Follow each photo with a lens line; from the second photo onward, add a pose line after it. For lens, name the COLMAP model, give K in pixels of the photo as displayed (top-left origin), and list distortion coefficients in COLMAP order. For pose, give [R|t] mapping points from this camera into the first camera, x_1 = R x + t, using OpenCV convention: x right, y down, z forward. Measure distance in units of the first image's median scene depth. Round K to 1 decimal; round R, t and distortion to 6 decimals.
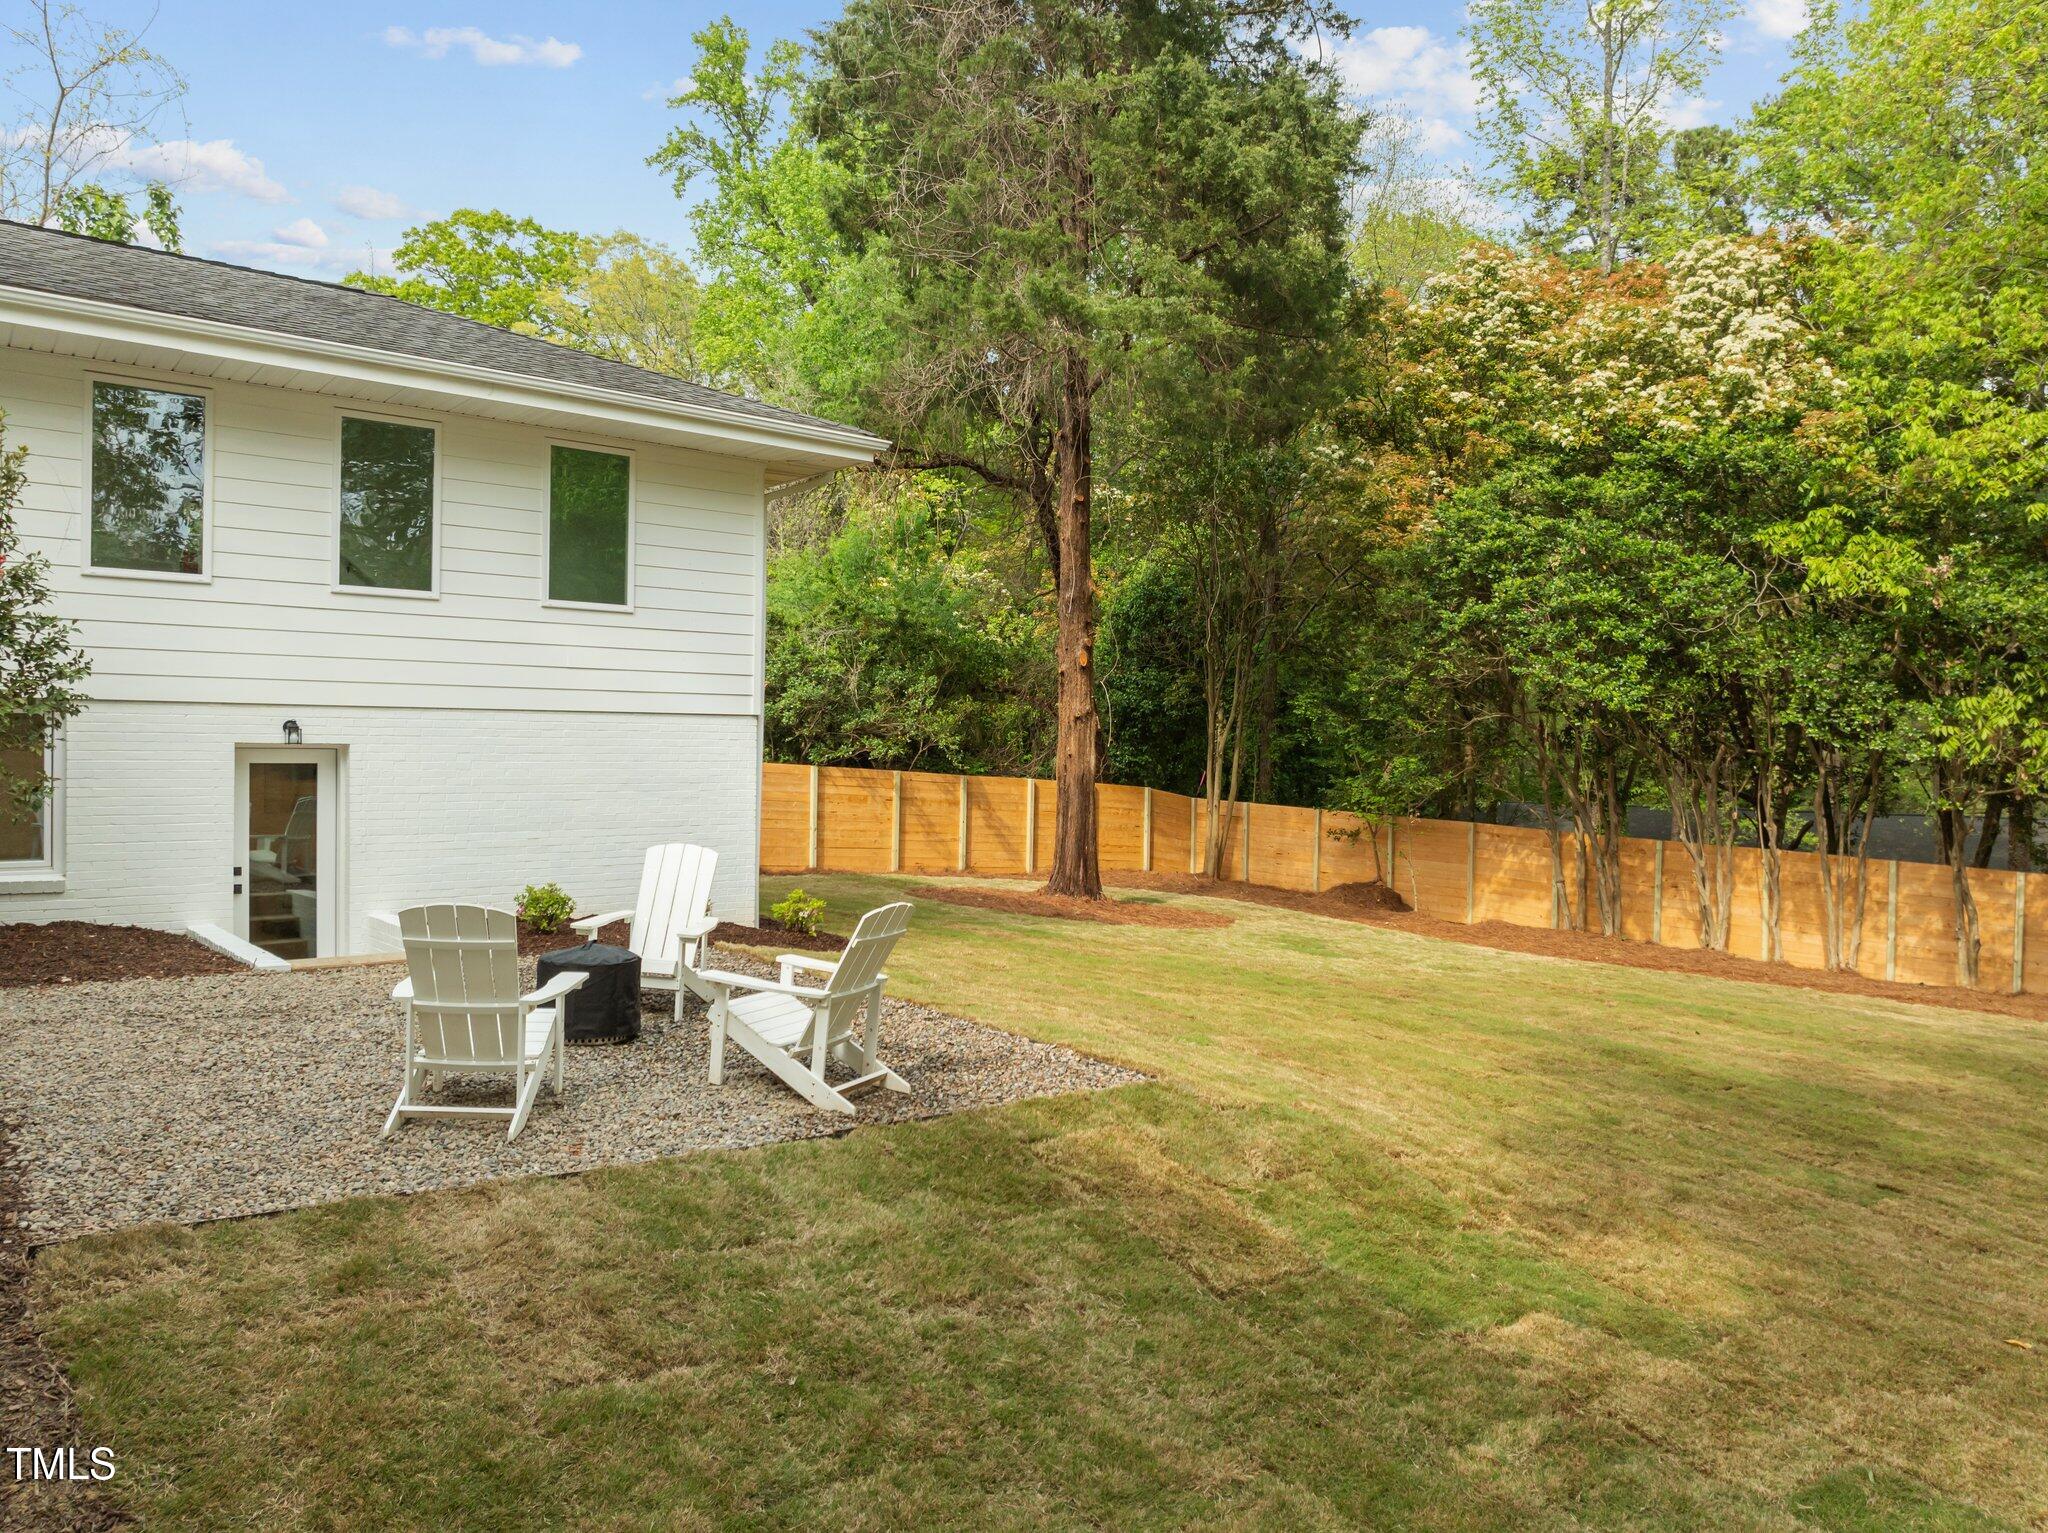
lens RADIAL K [[1422.7, 0, 1024.0], [0, 1422.7, 766.5], [0, 0, 1]] dist [-0.008555, -0.007546]
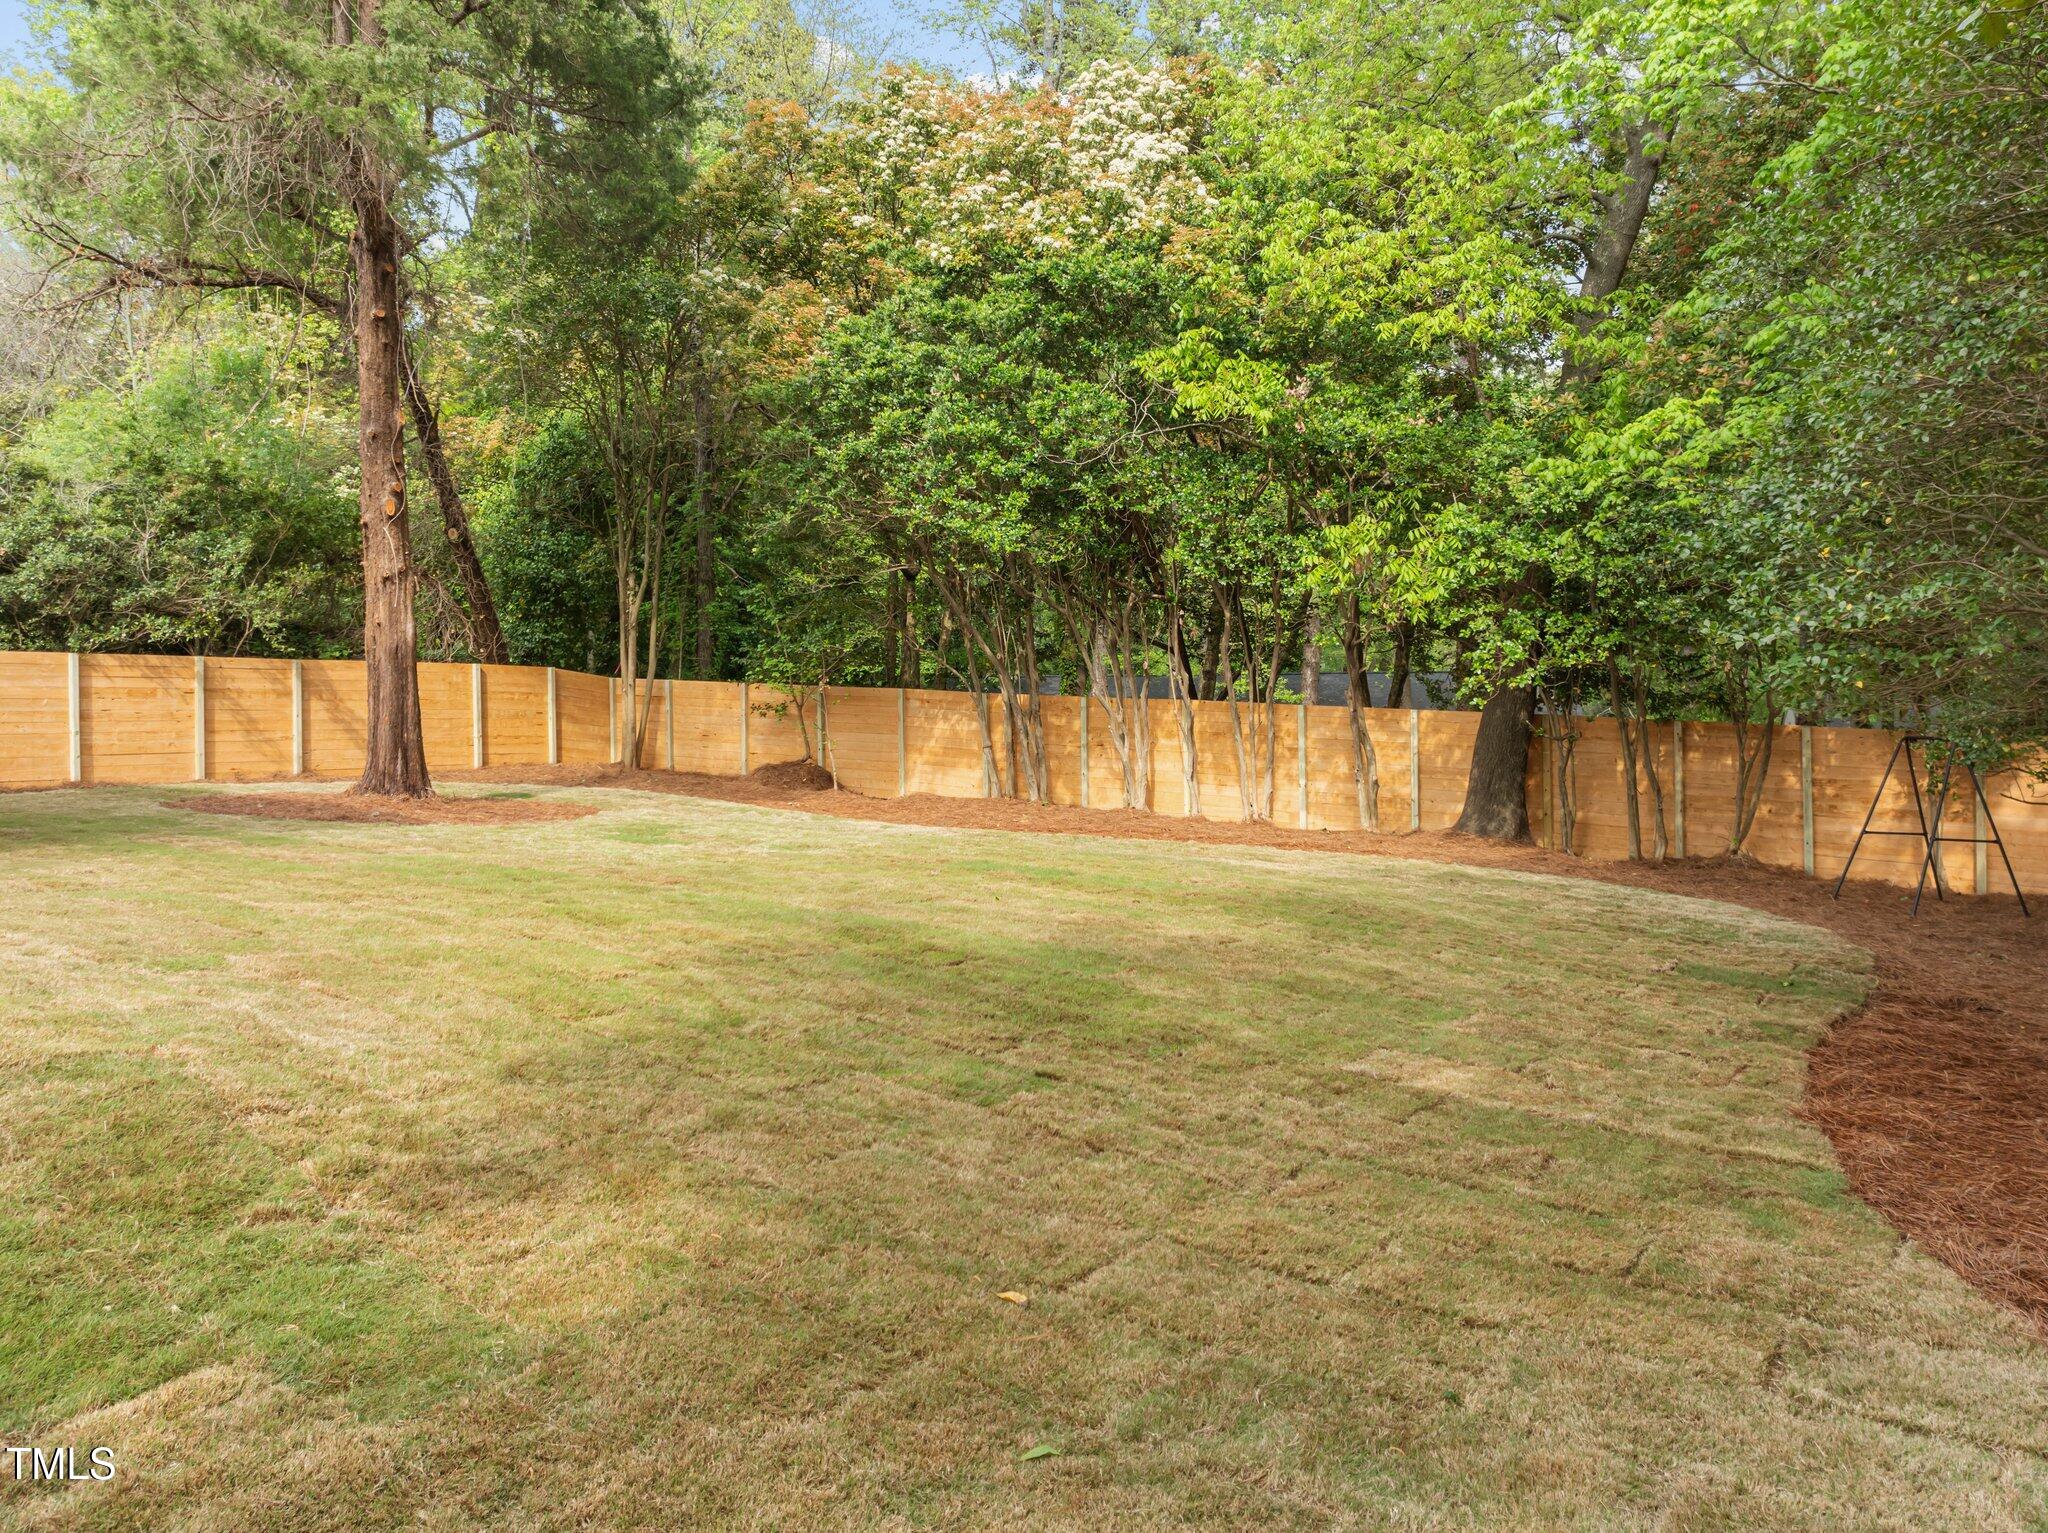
lens RADIAL K [[1440.0, 0, 1024.4], [0, 1440.0, 653.5], [0, 0, 1]] dist [0.005041, -0.002346]
pose [[0.965588, -0.037869, 0.257307, 0.178265], [0.040579, 0.999163, -0.005229, 0.028742], [-0.256893, 0.015490, 0.966316, 0.095582]]
